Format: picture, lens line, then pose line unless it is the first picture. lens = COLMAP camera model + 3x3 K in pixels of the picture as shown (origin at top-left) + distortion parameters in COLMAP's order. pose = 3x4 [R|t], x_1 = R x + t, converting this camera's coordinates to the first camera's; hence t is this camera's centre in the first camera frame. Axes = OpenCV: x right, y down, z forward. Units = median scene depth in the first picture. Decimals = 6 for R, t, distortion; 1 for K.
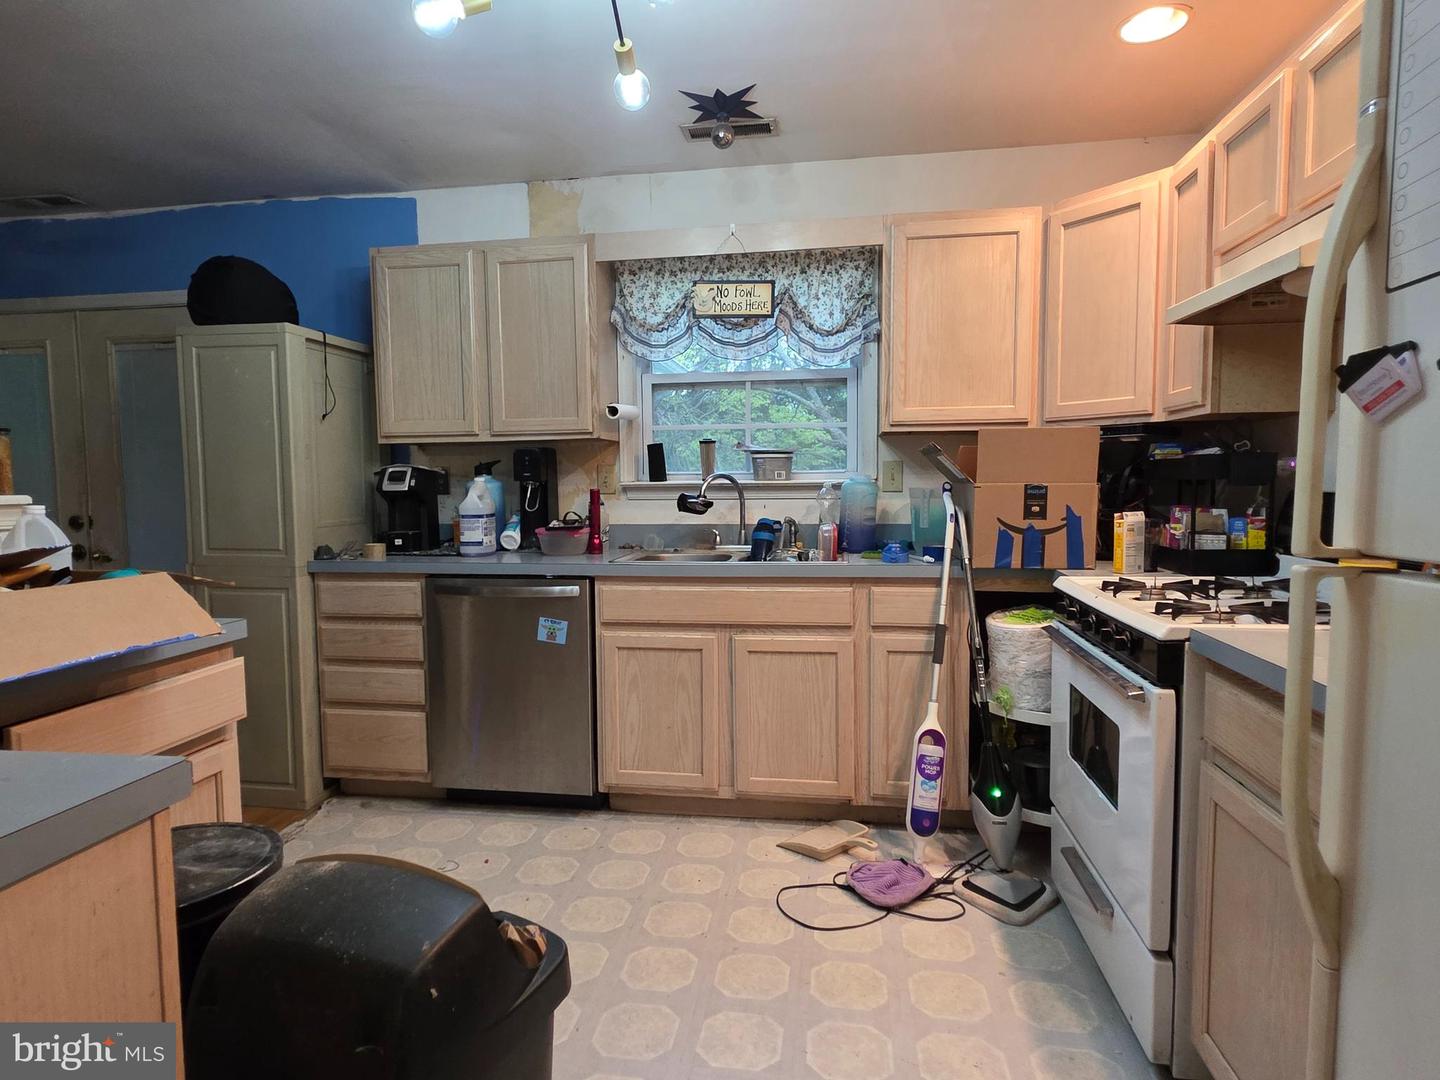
lens RADIAL K [[759.8, 0, 720.3], [0, 759.8, 538.1], [0, 0, 1]] dist [0.001696, 0.000090]
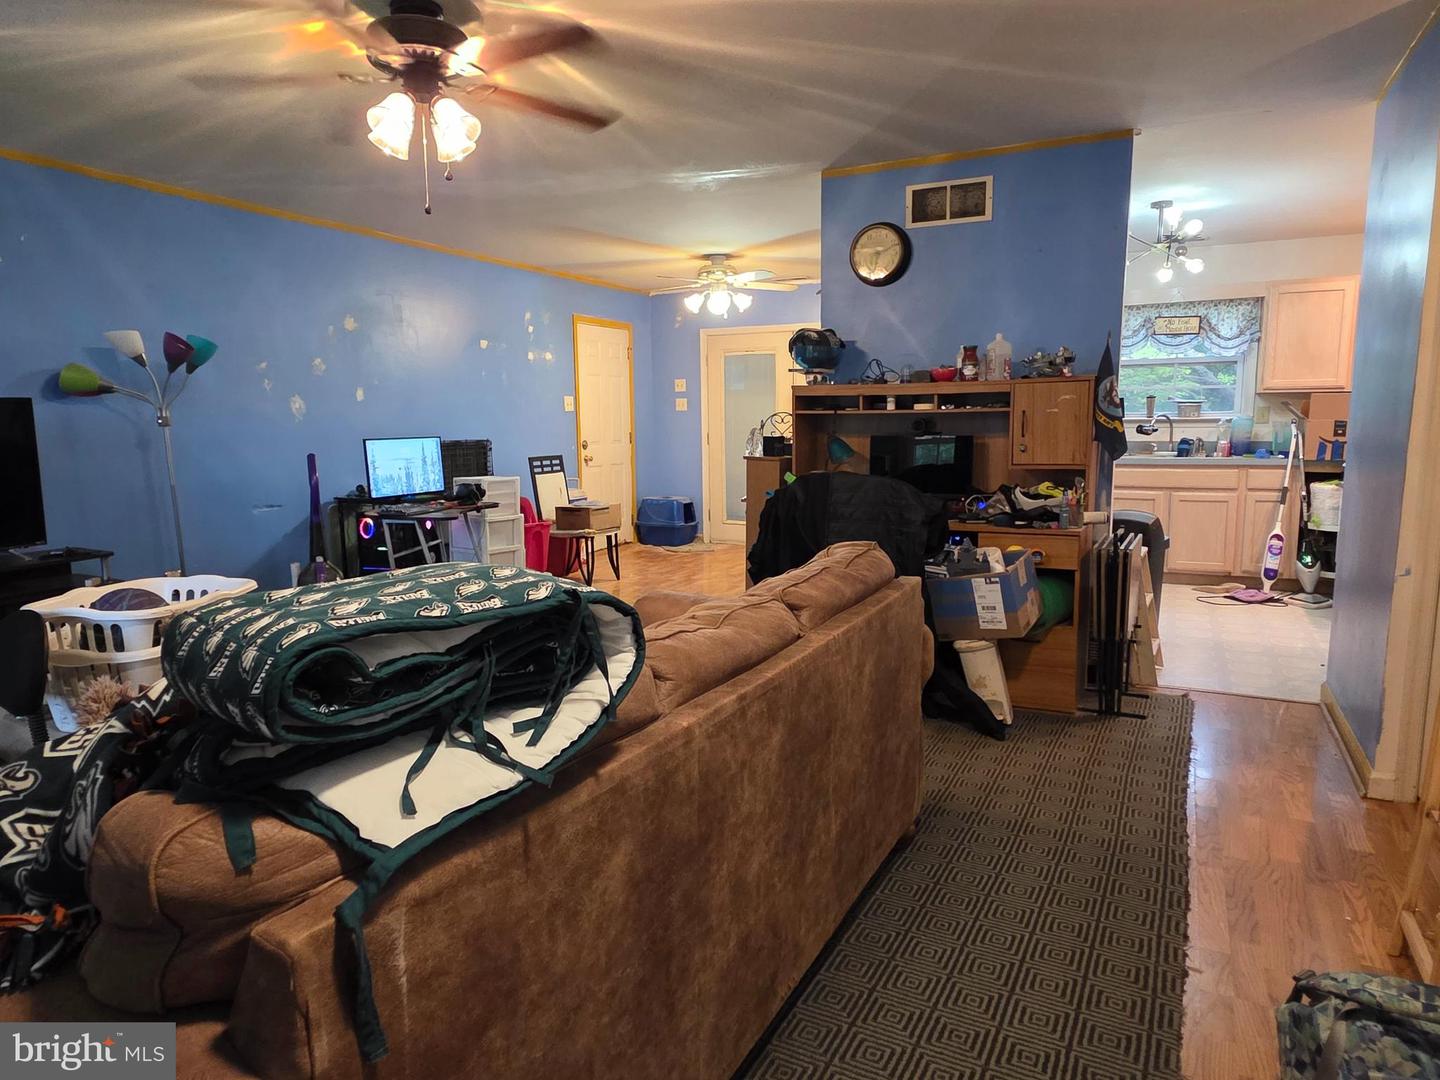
lens RADIAL K [[891.7, 0, 723.8], [0, 891.7, 540.1], [0, 0, 1]] dist [0.004737, -0.000524]
pose [[0.953151, 0.040101, -0.299826, -0.414741], [-0.019424, 0.997242, 0.071630, 0.105771], [0.301872, -0.062450, 0.951301, -1.710210]]
